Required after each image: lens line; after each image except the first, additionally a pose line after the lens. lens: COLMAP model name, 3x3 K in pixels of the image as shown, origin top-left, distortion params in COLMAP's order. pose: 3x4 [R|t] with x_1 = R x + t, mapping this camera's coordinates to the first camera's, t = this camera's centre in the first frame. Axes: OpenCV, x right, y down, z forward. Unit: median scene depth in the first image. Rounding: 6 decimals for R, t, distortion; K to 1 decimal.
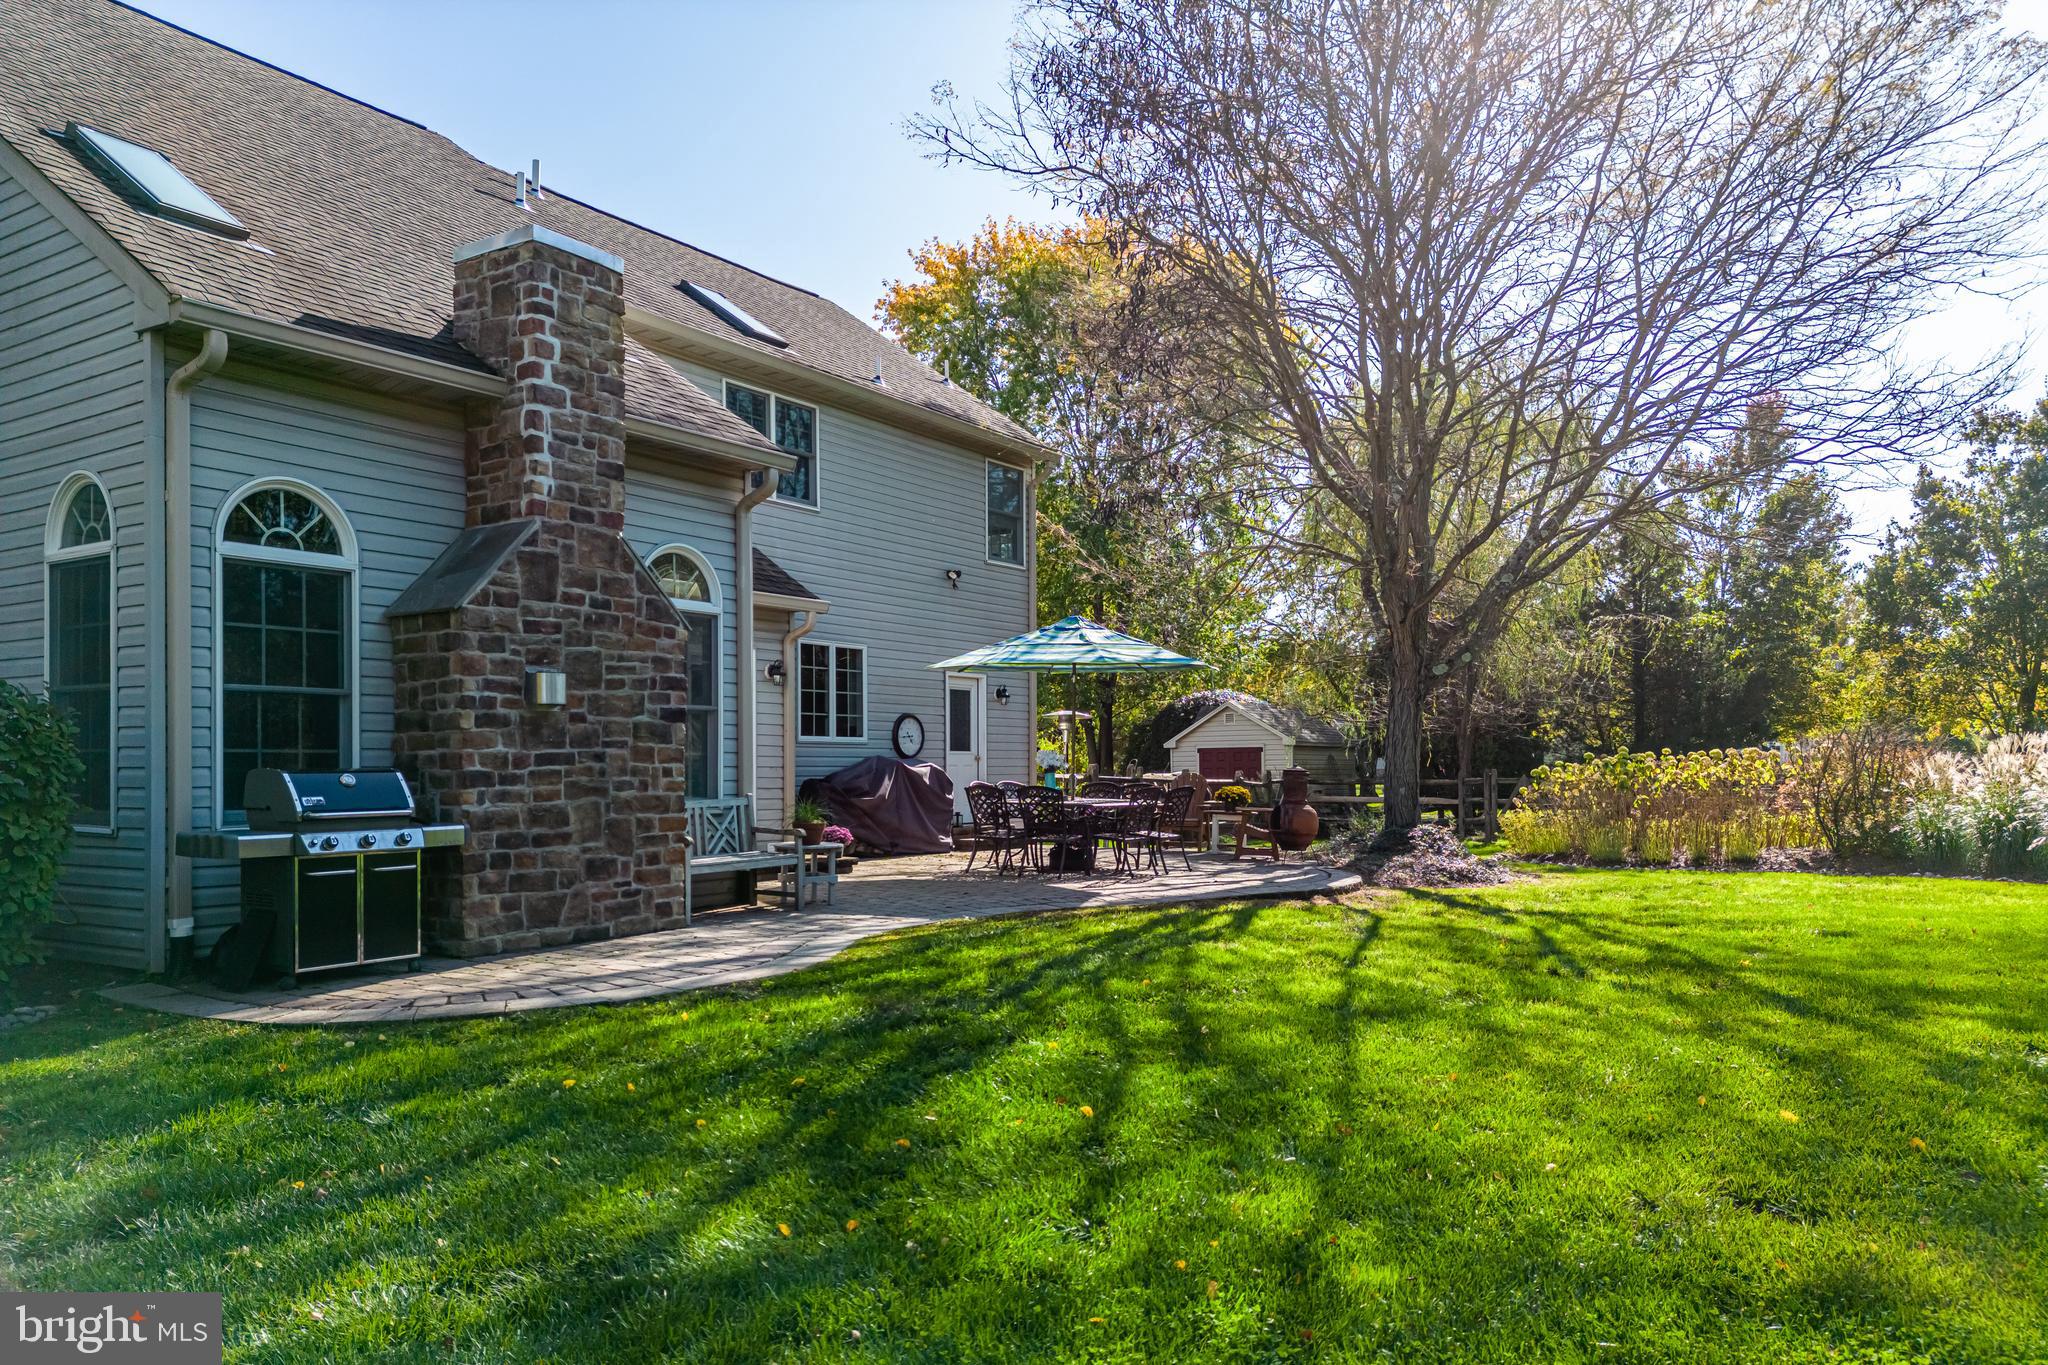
lens RADIAL K [[1431.6, 0, 1035.9], [0, 1431.6, 773.7], [0, 0, 1]] dist [0.088306, -0.092215]
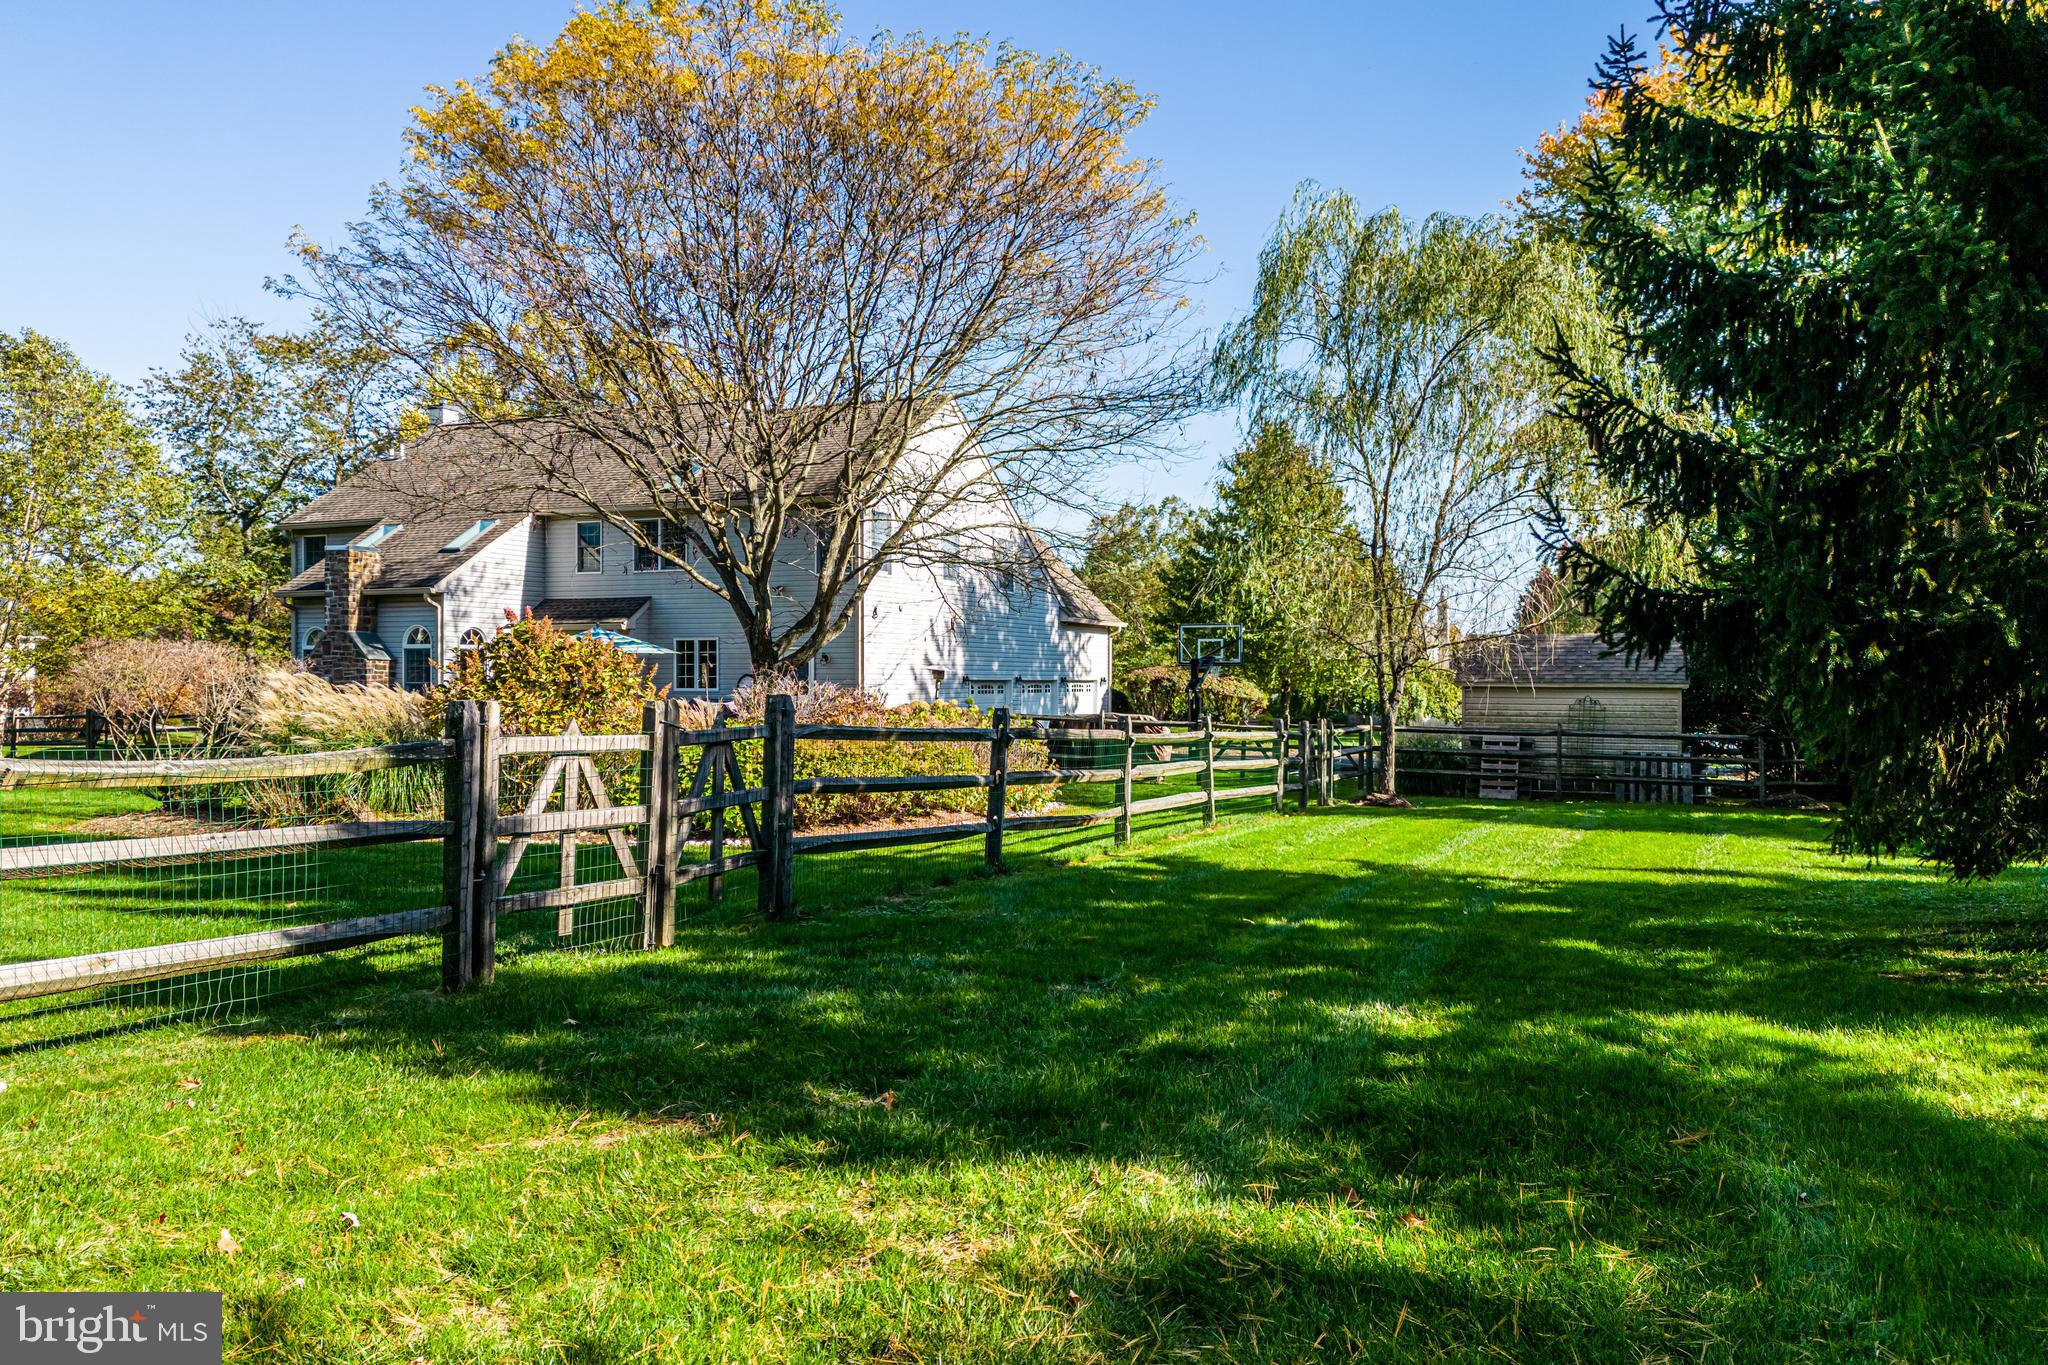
lens RADIAL K [[1421.3, 0, 1040.4], [0, 1421.3, 688.1], [0, 0, 1]] dist [0.093152, -0.090986]
pose [[0.175232, 0.003801, -0.984520, 2.645670], [-0.009985, 0.999948, 0.002084, -0.051870], [0.984477, 0.009466, 0.175261, 1.646941]]
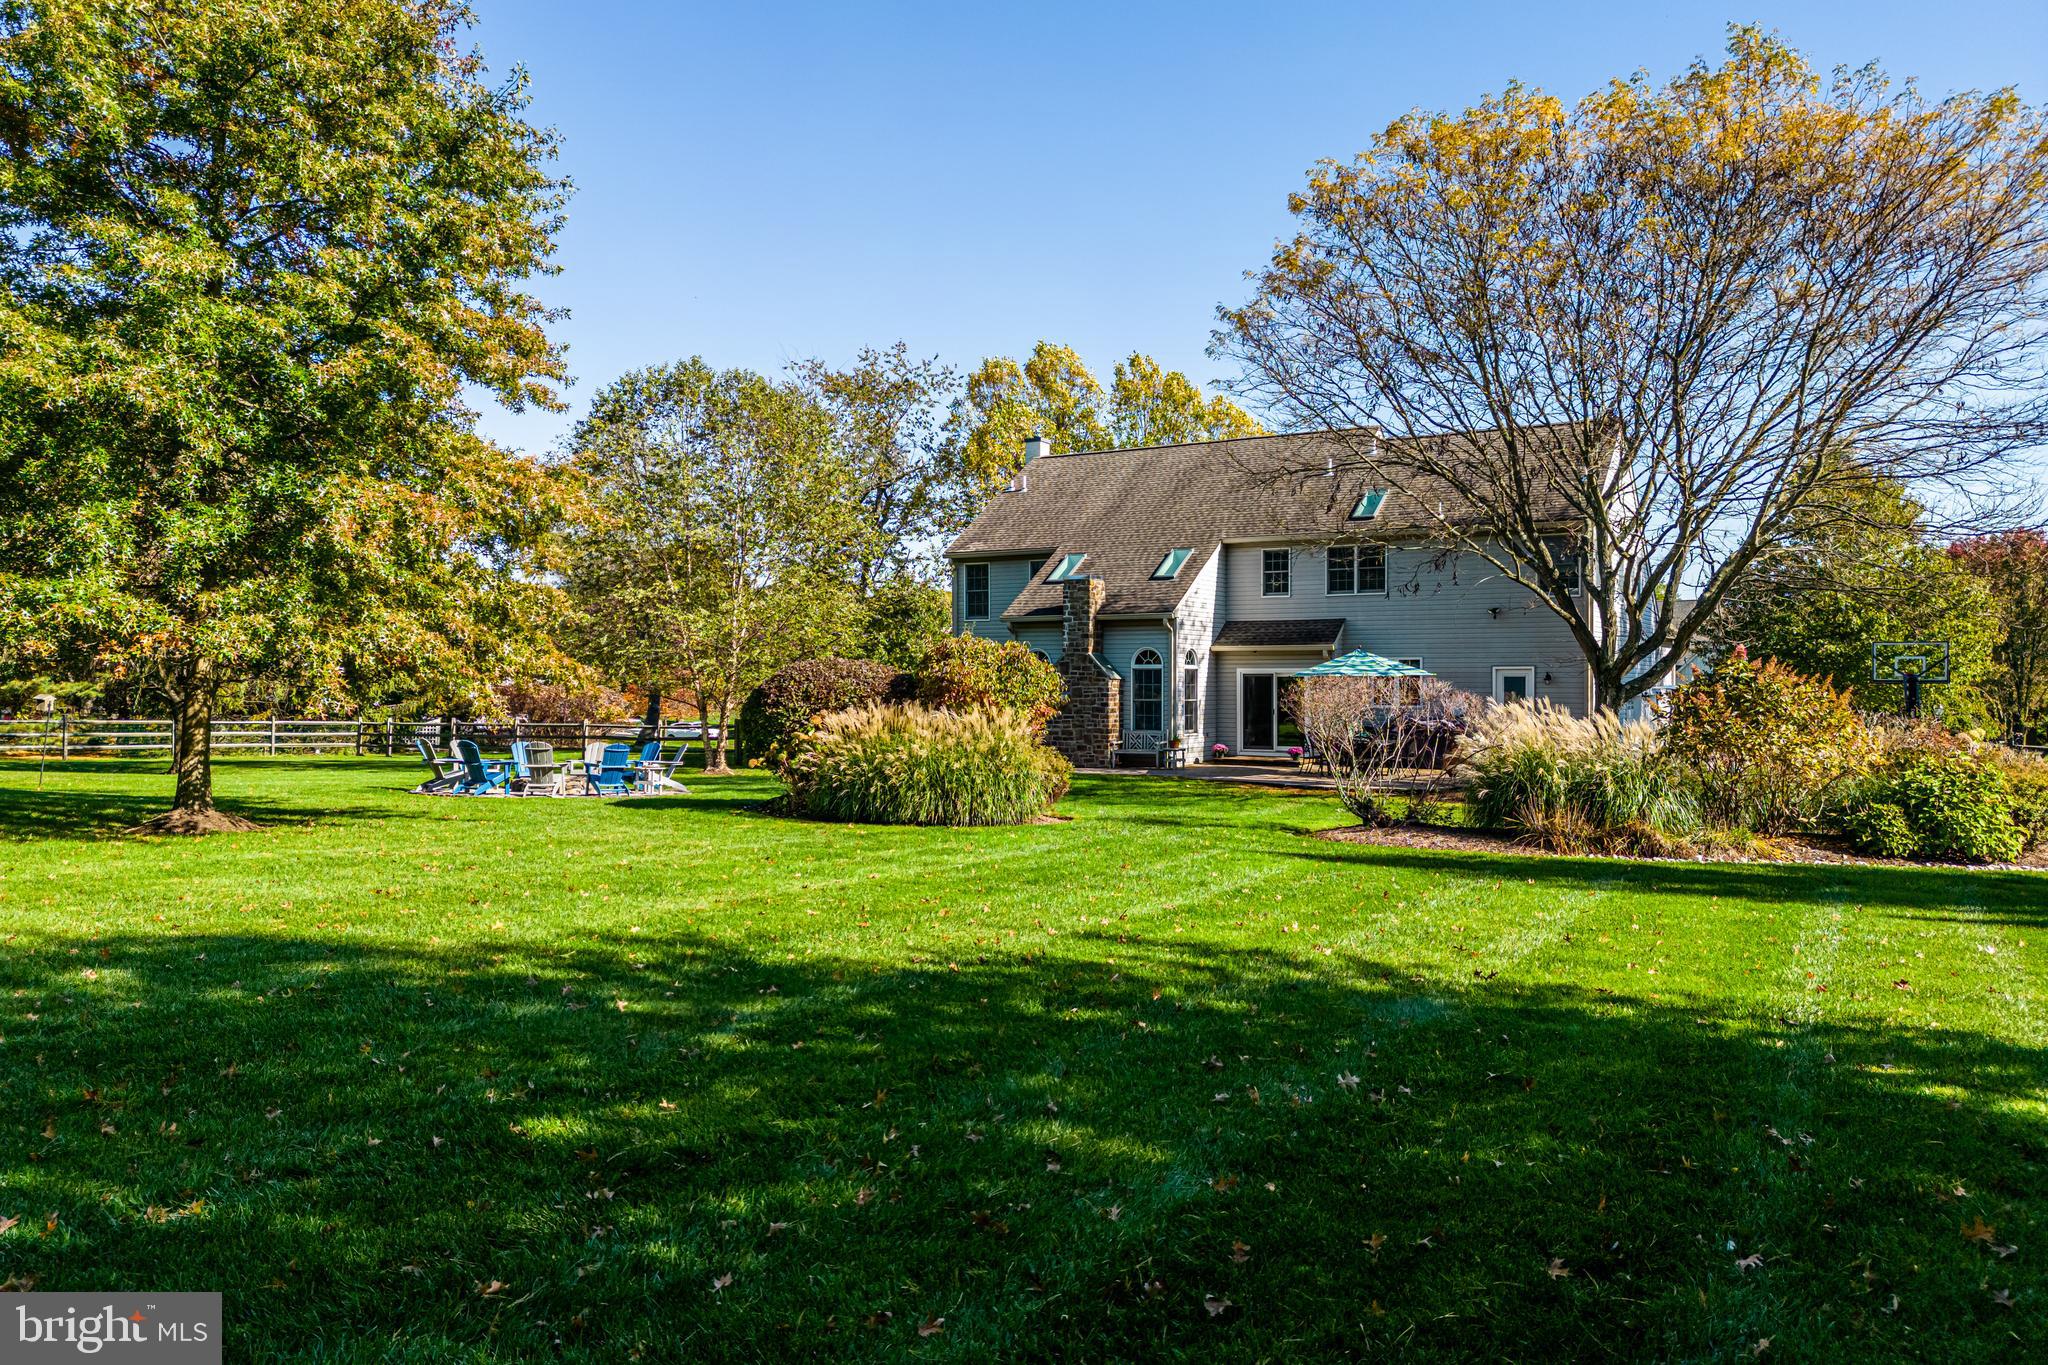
lens RADIAL K [[1421.3, 0, 1040.4], [0, 1421.3, 688.1], [0, 0, 1]] dist [0.093152, -0.090986]
pose [[0.076486, 0.003820, -0.997063, 2.645383], [-0.006778, 0.999972, 0.003311, -0.077543], [0.997048, 0.006505, 0.076510, 0.524933]]
